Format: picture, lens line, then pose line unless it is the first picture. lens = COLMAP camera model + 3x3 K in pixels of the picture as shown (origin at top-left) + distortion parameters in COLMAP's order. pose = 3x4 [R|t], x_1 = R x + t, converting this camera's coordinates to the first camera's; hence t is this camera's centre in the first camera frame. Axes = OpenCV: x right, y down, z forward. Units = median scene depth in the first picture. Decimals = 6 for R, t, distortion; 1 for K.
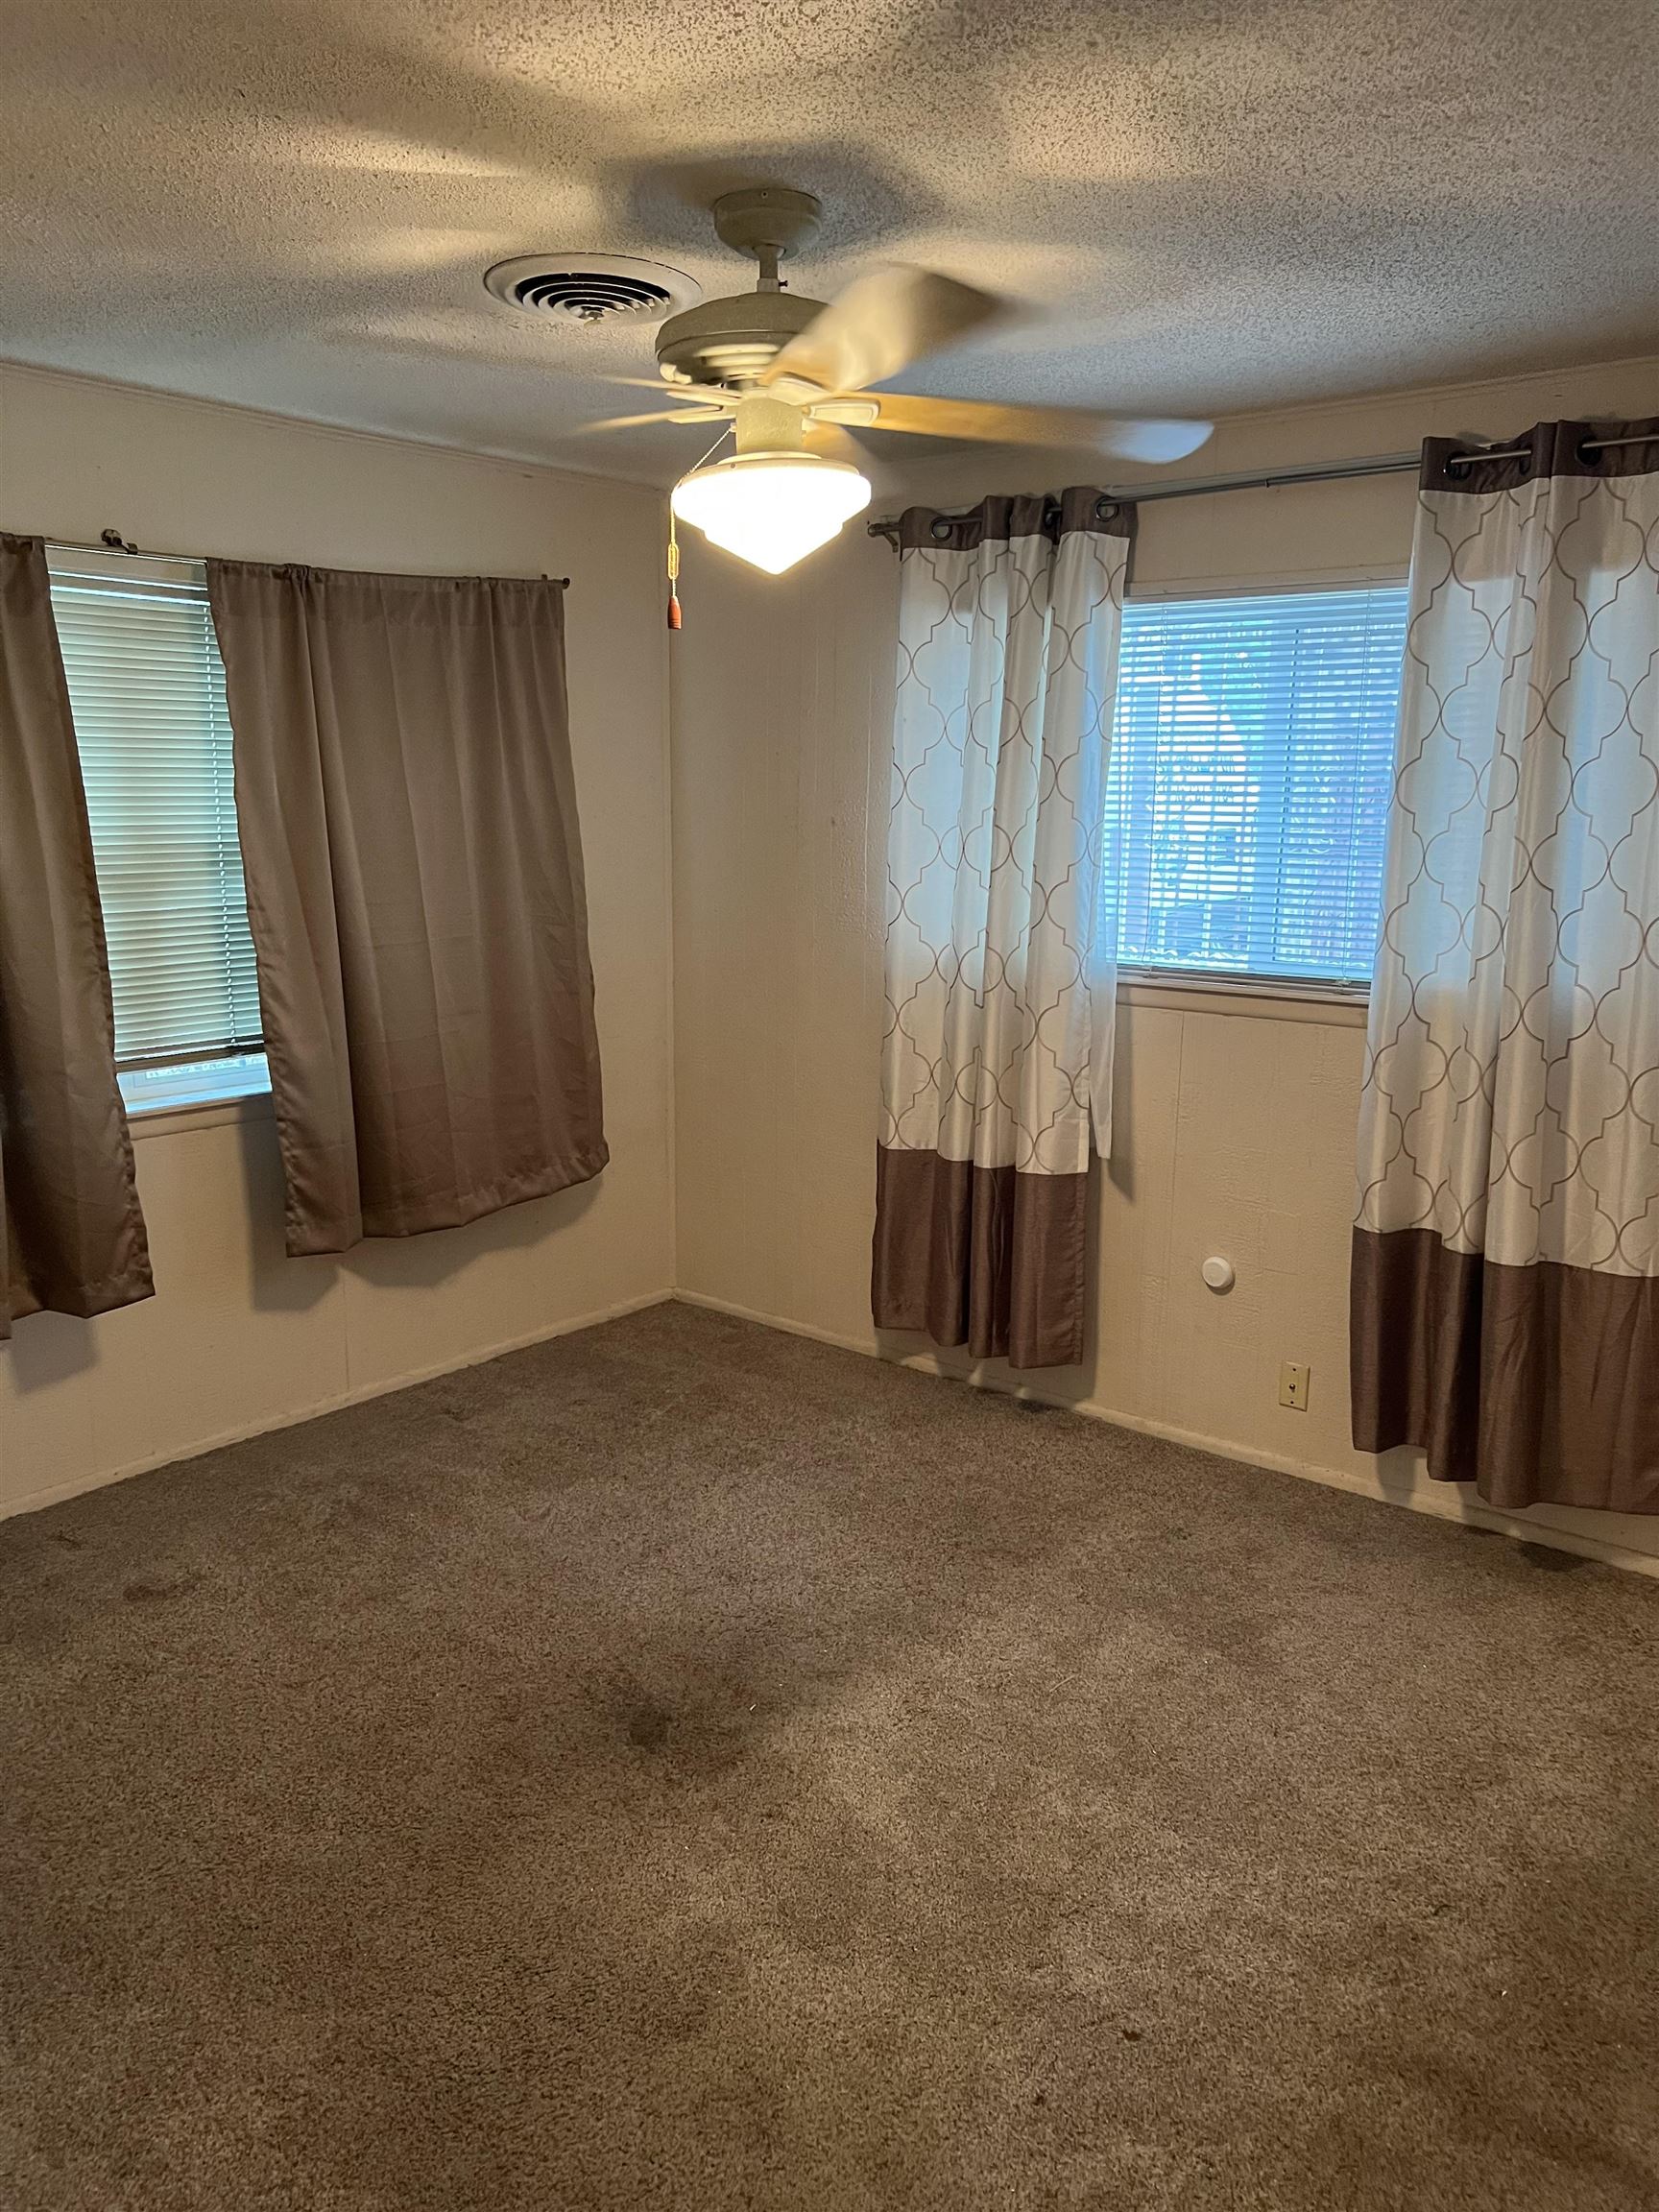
lens RADIAL K [[1707.9, 0, 829.5], [0, 1707.9, 1106.0], [0, 0, 1]] dist [0.122386, 0.002059]
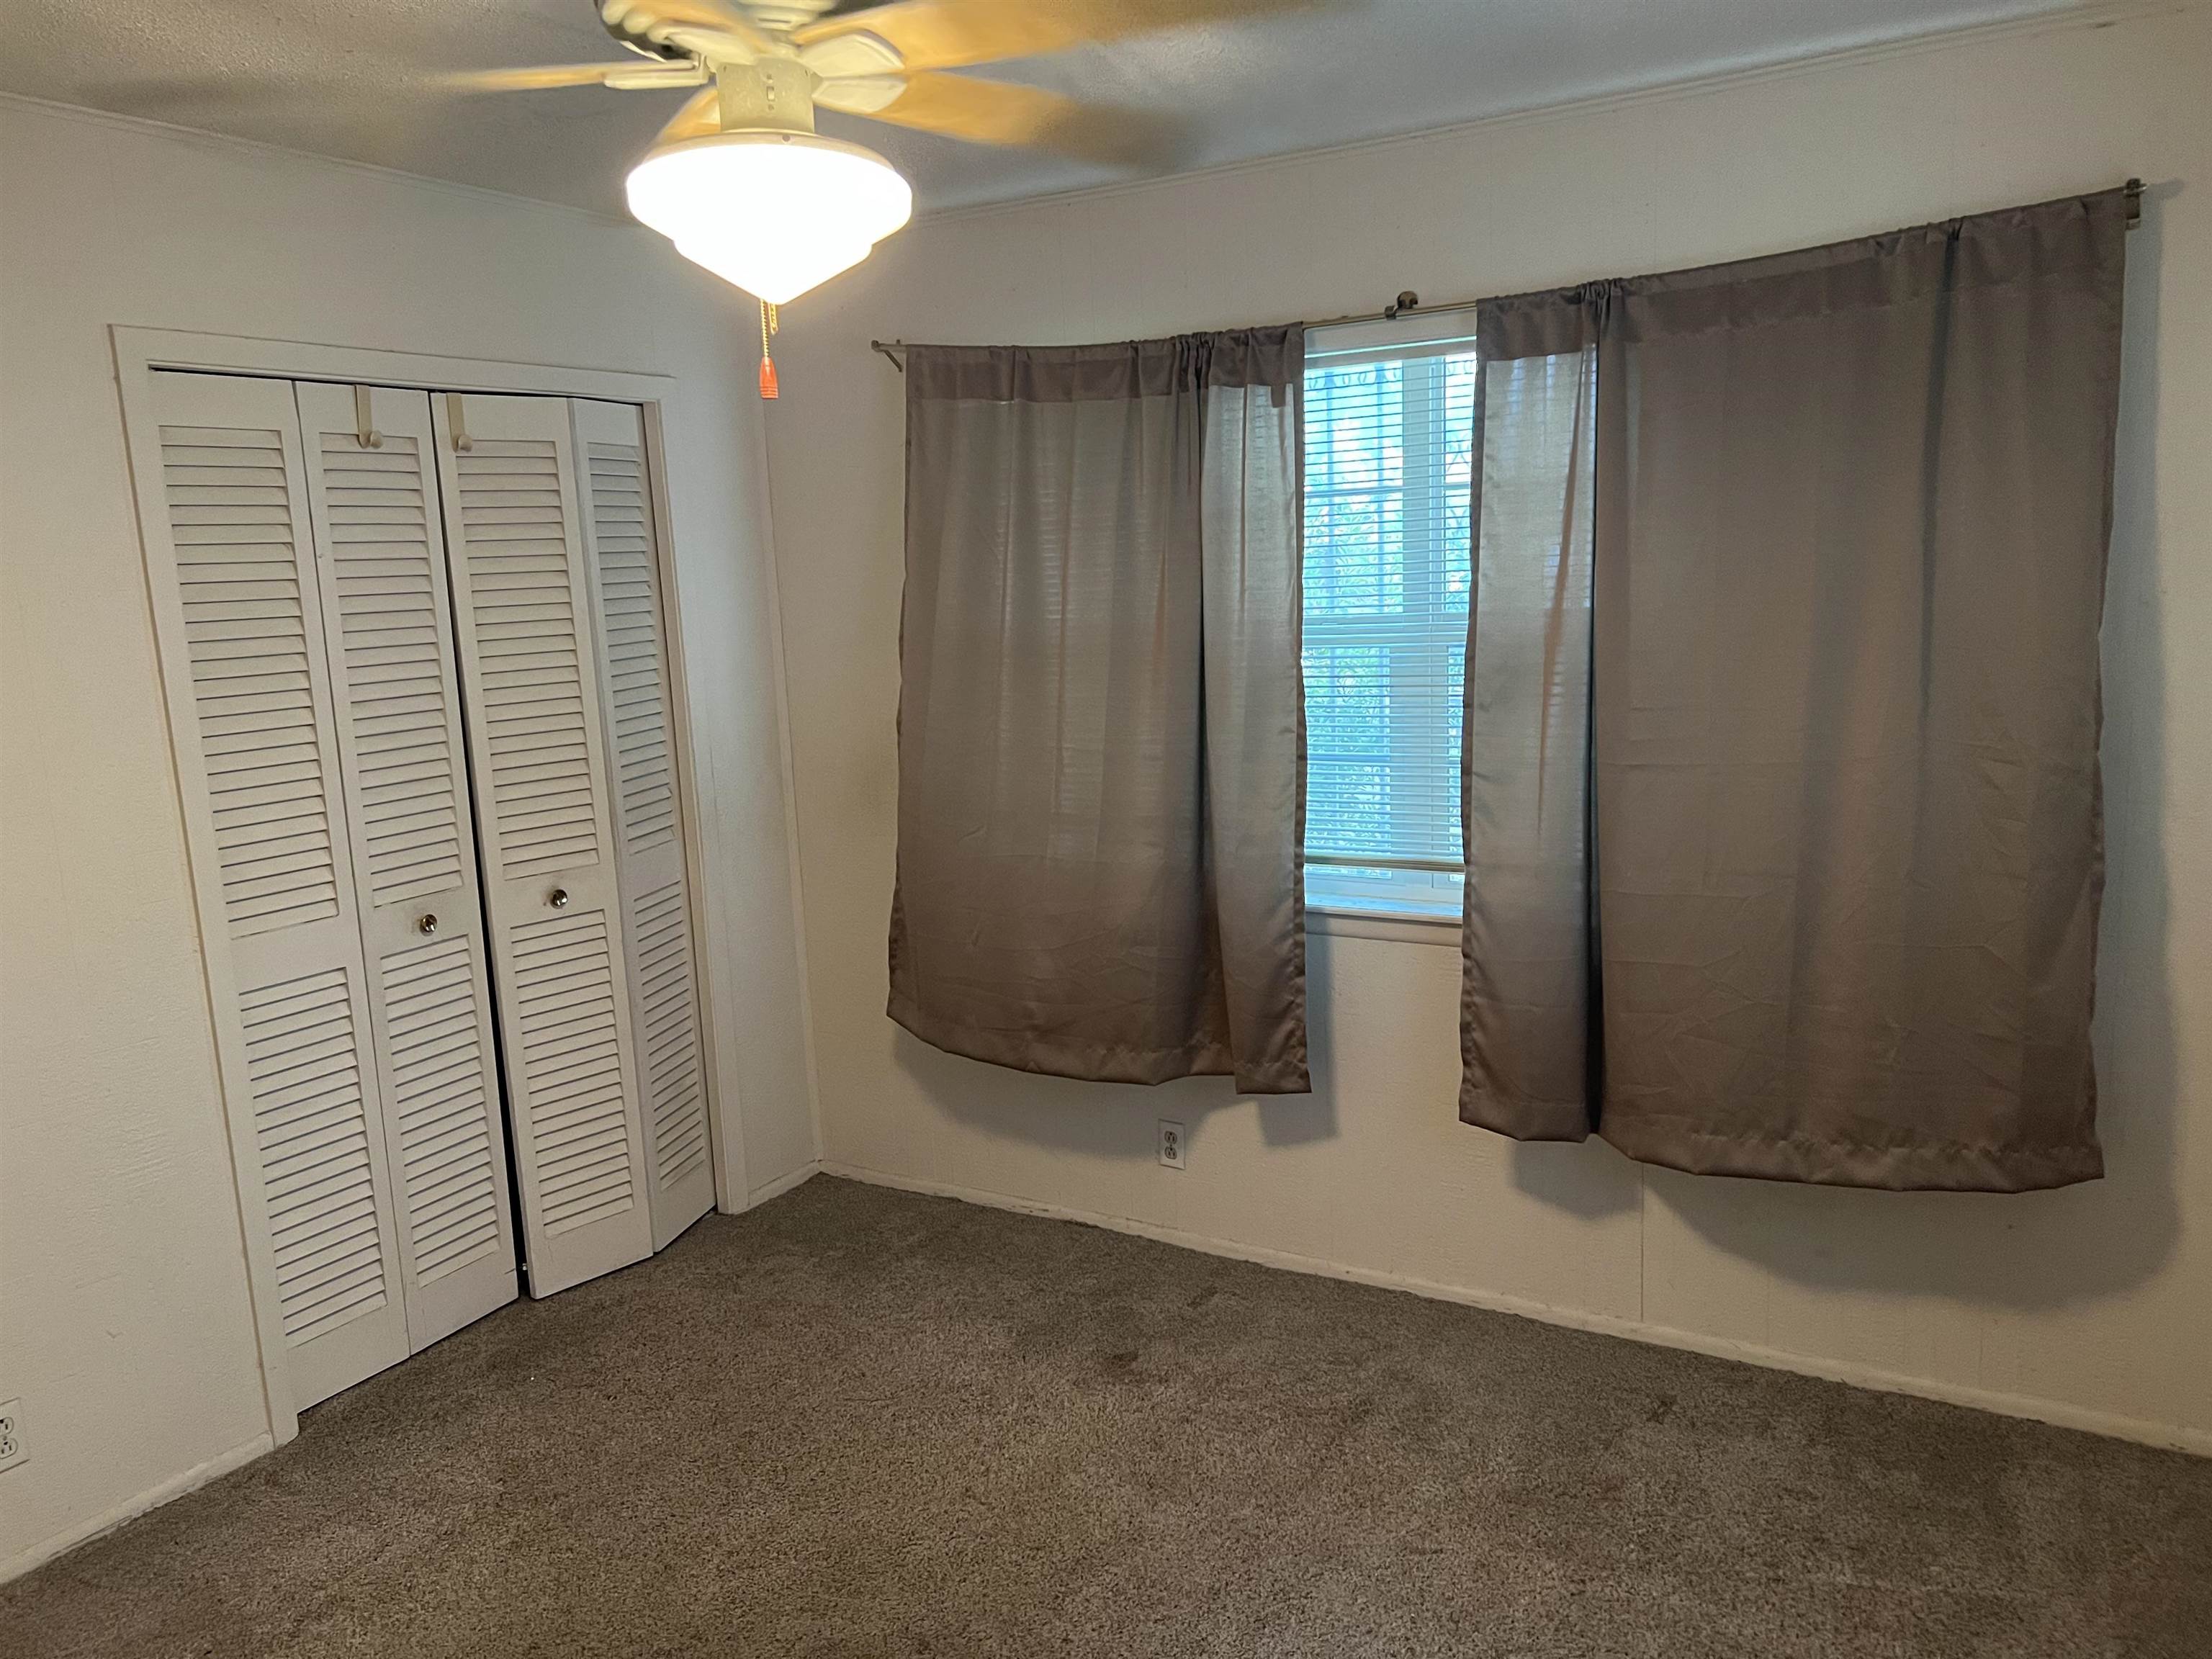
lens RADIAL K [[1646.2, 0, 1098.5], [0, 1646.2, 854.7], [0, 0, 1]] dist [0.018922, -0.020958]
pose [[0.146946, 0.154382, -0.977023, 0.441696], [-0.151724, 0.979574, 0.131965, -0.120291], [0.977439, 0.128846, 0.167367, 0.694739]]
